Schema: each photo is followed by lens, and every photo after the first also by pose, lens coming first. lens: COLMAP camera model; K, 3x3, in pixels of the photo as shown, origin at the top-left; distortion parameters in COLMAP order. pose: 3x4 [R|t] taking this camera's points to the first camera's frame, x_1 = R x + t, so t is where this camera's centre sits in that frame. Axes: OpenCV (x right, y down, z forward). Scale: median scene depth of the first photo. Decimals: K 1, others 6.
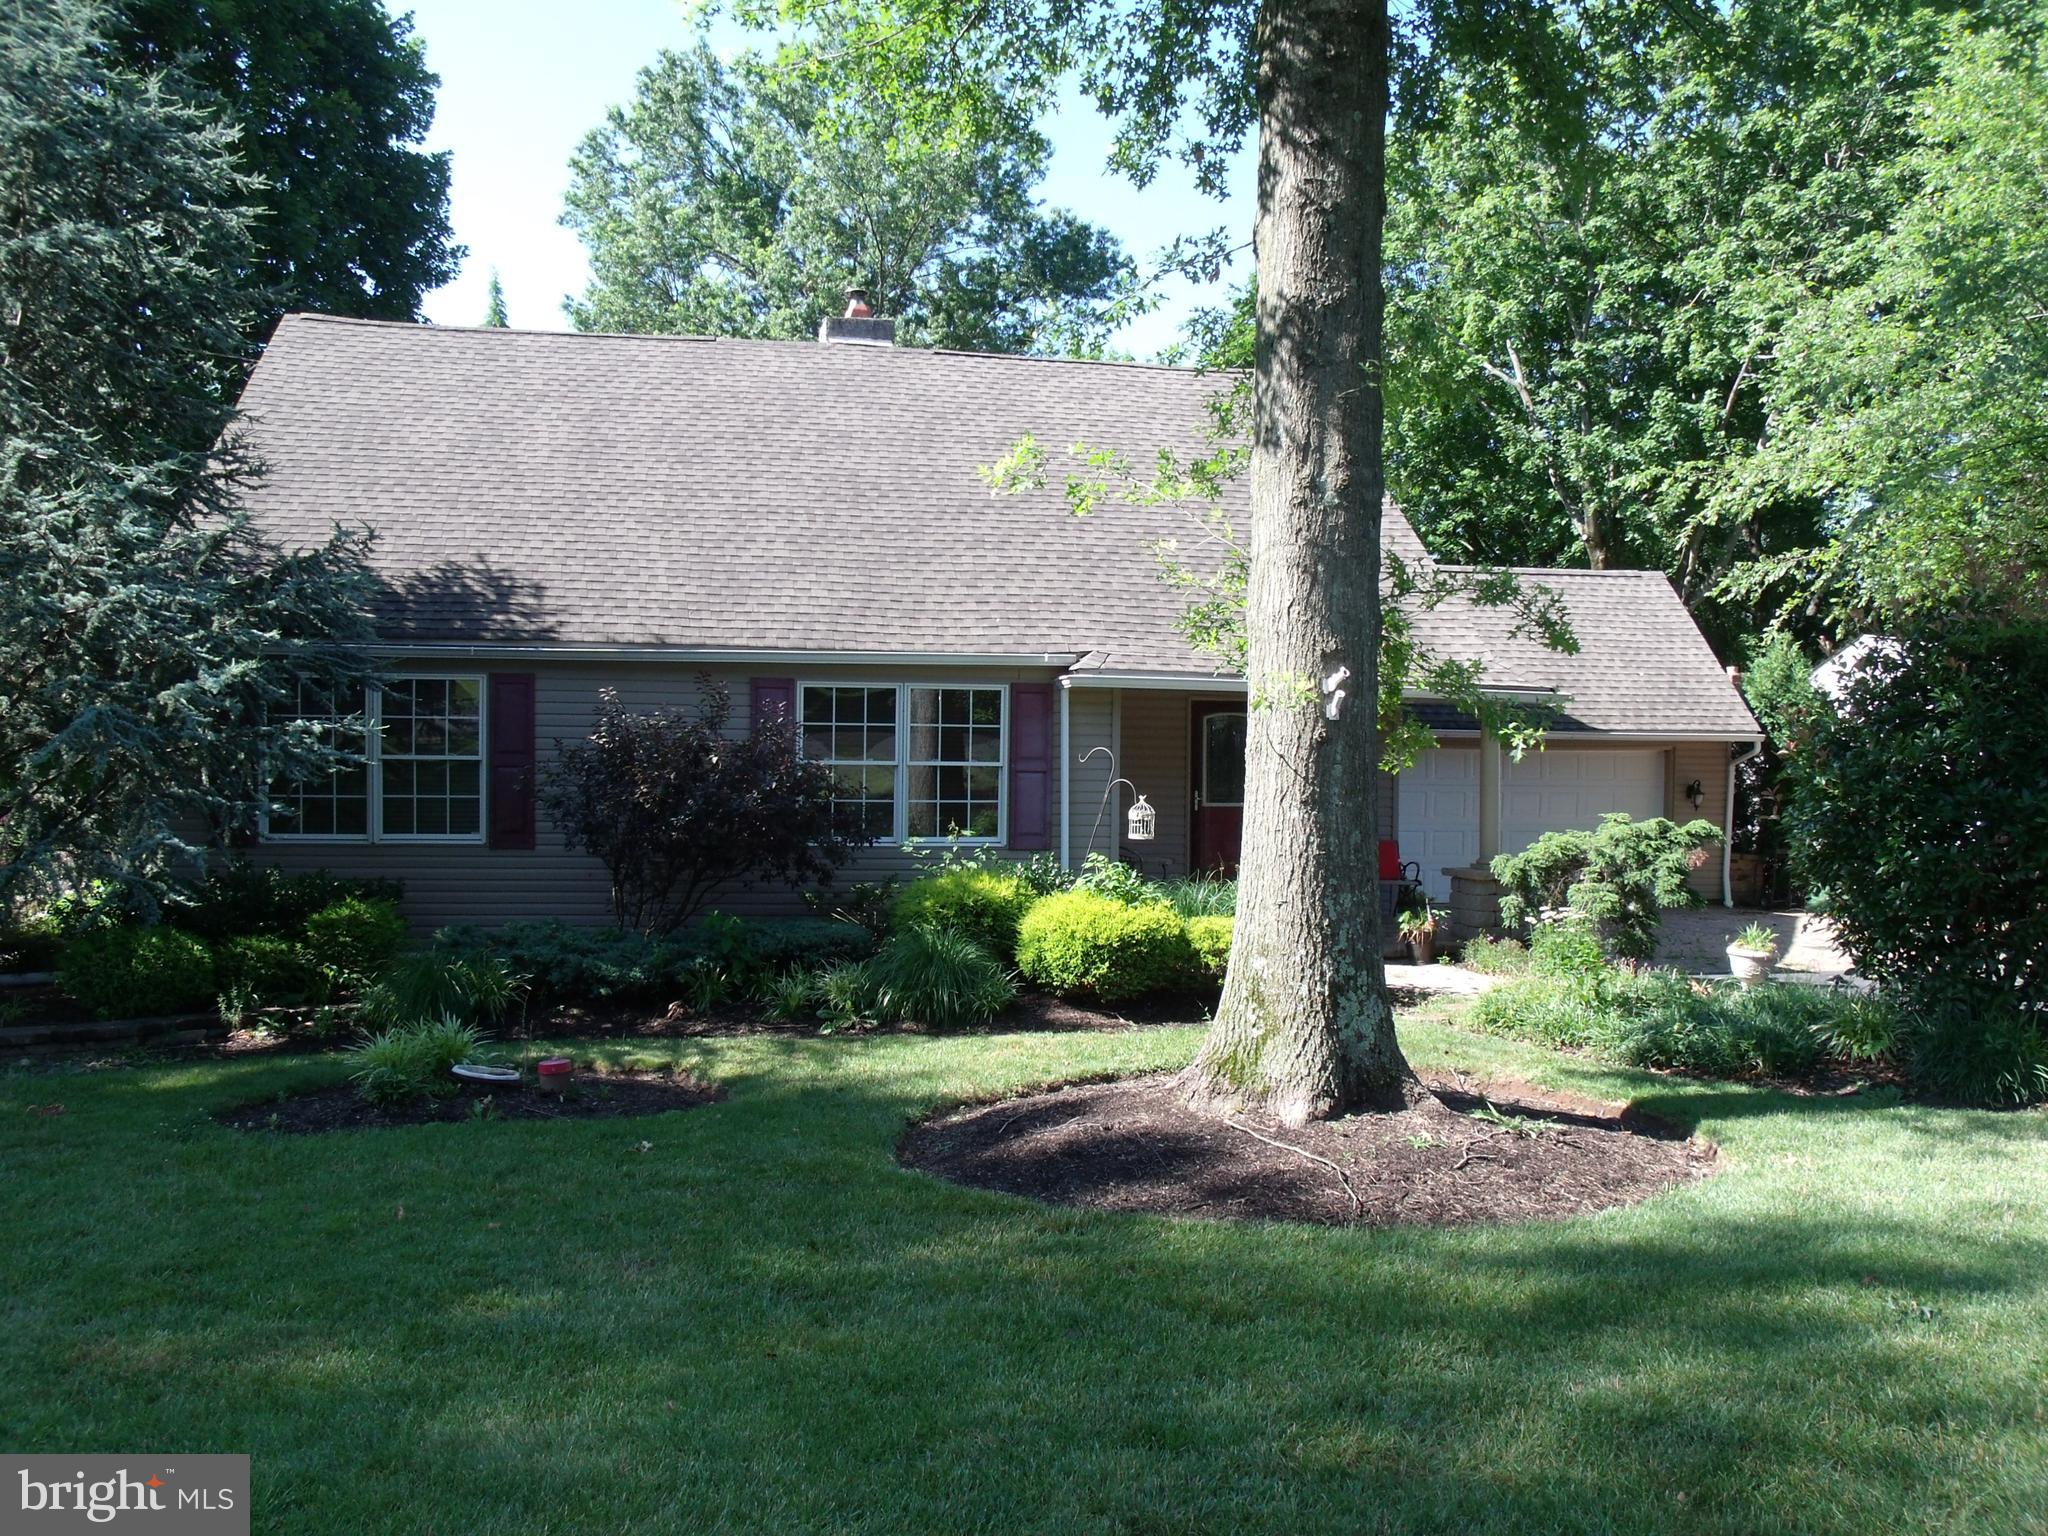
lens RADIAL K [[1653.2, 0, 1020.4], [0, 1653.2, 773.9], [0, 0, 1]] dist [-0.126712, 0.090444]
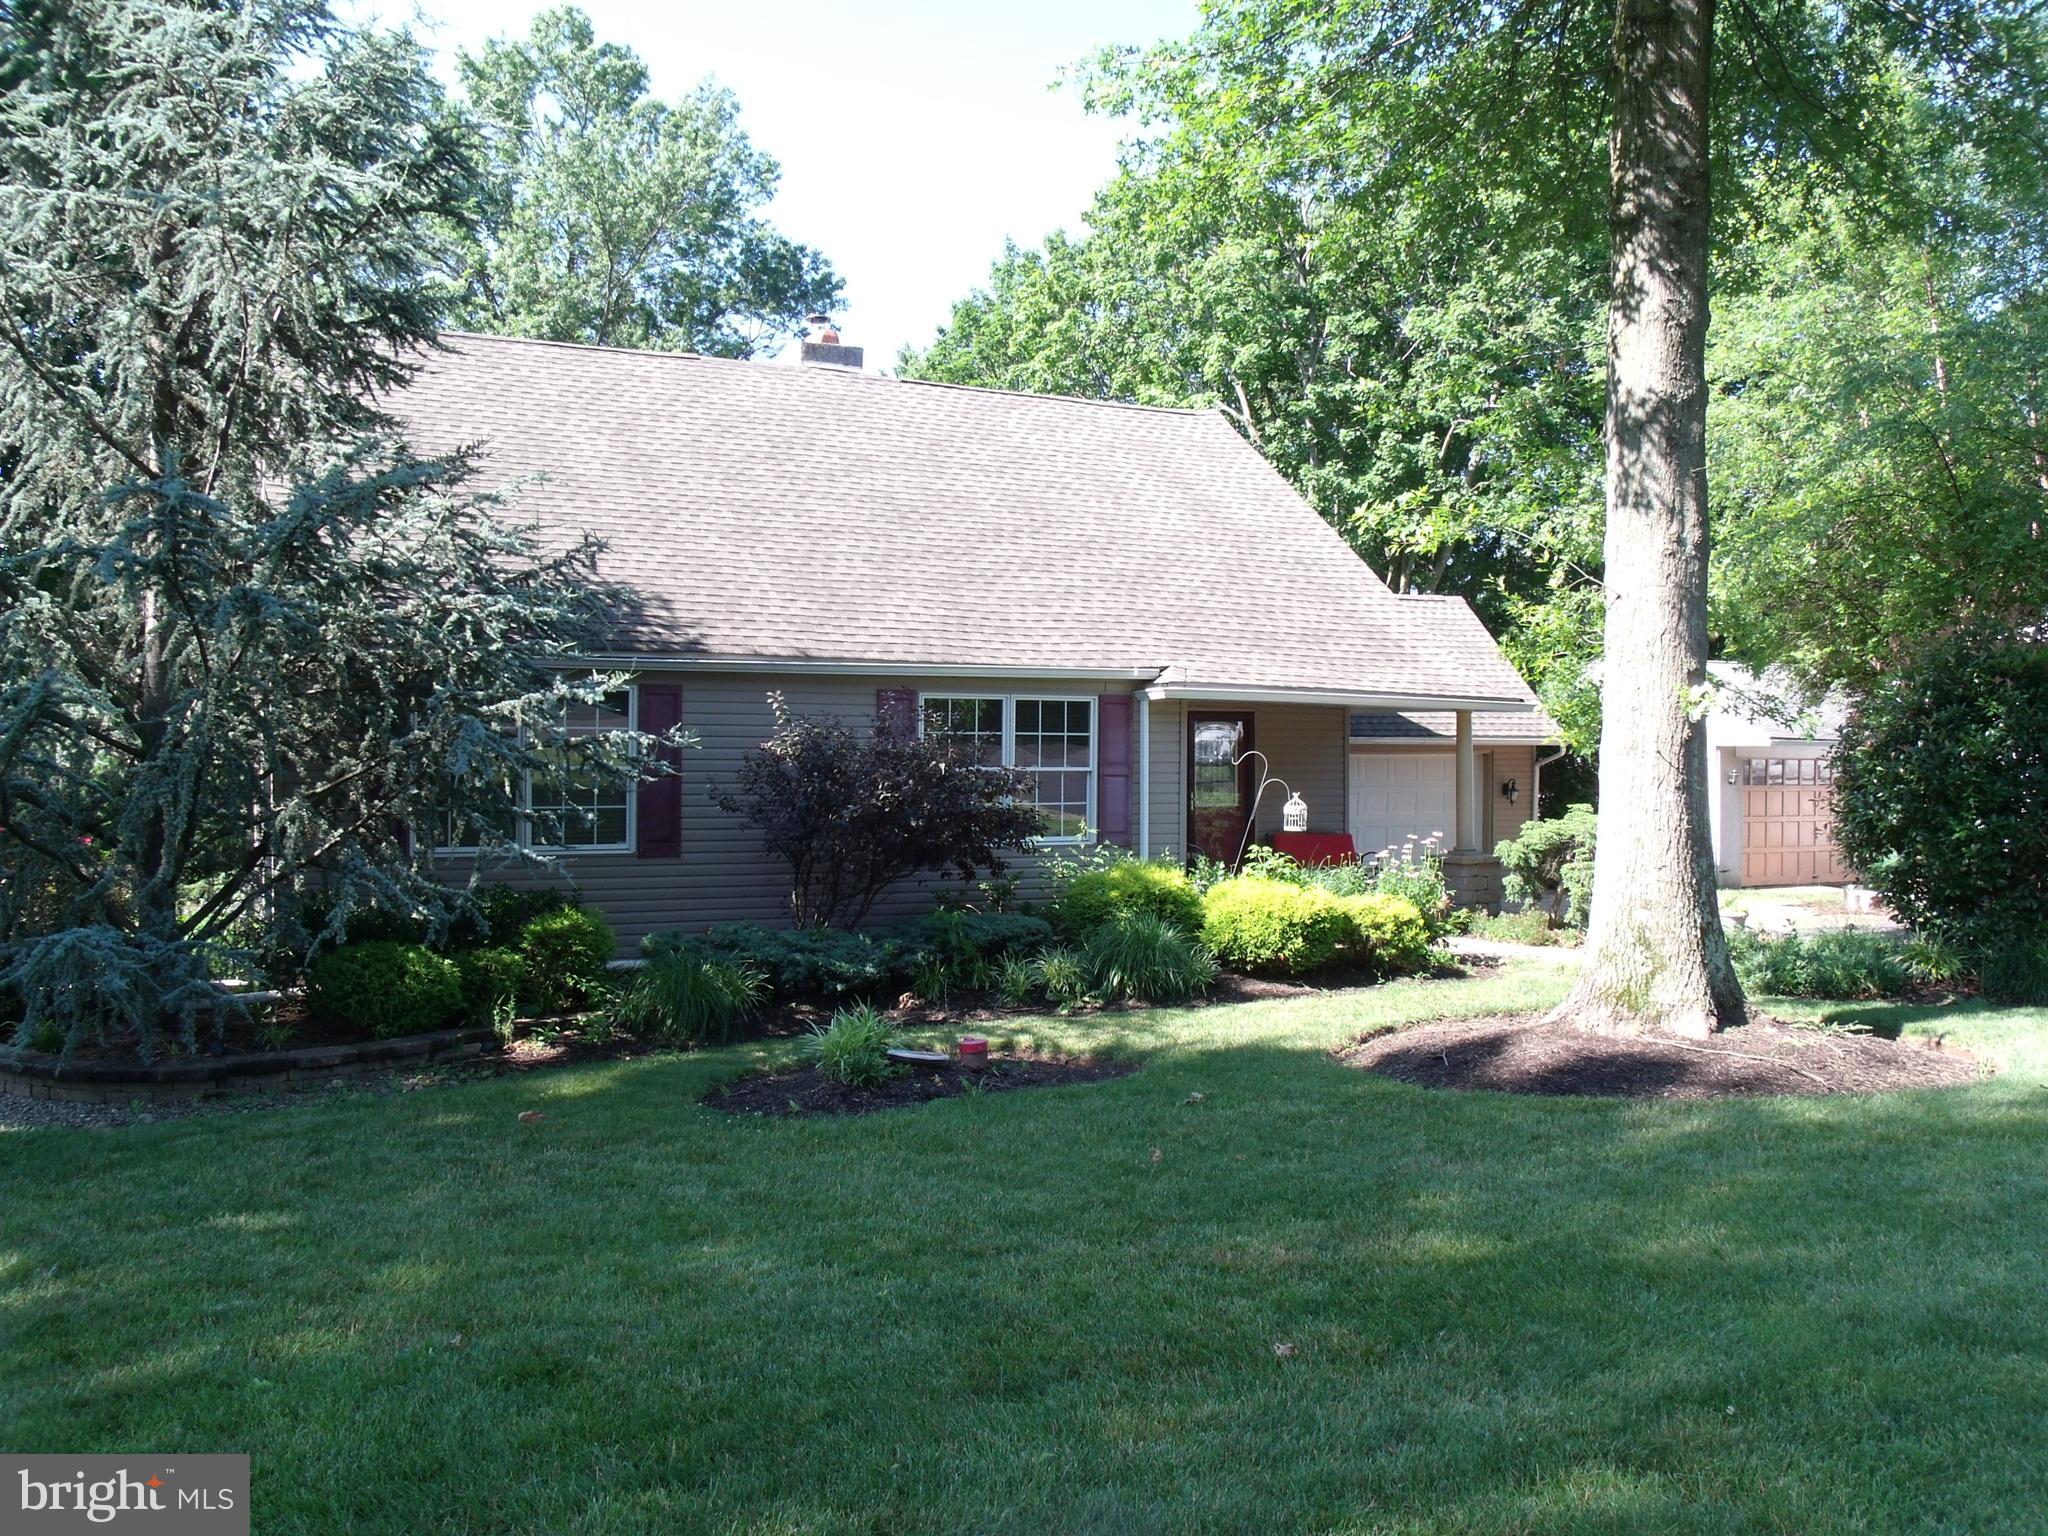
lens RADIAL K [[1653.2, 0, 1037.6], [0, 1653.2, 766.0], [0, 0, 1]] dist [-0.126712, 0.090444]
pose [[0.964205, -0.011268, 0.264917, -0.382109], [0.014759, 0.999828, -0.011189, 0.004410], [-0.264745, 0.014698, 0.964206, -0.051177]]
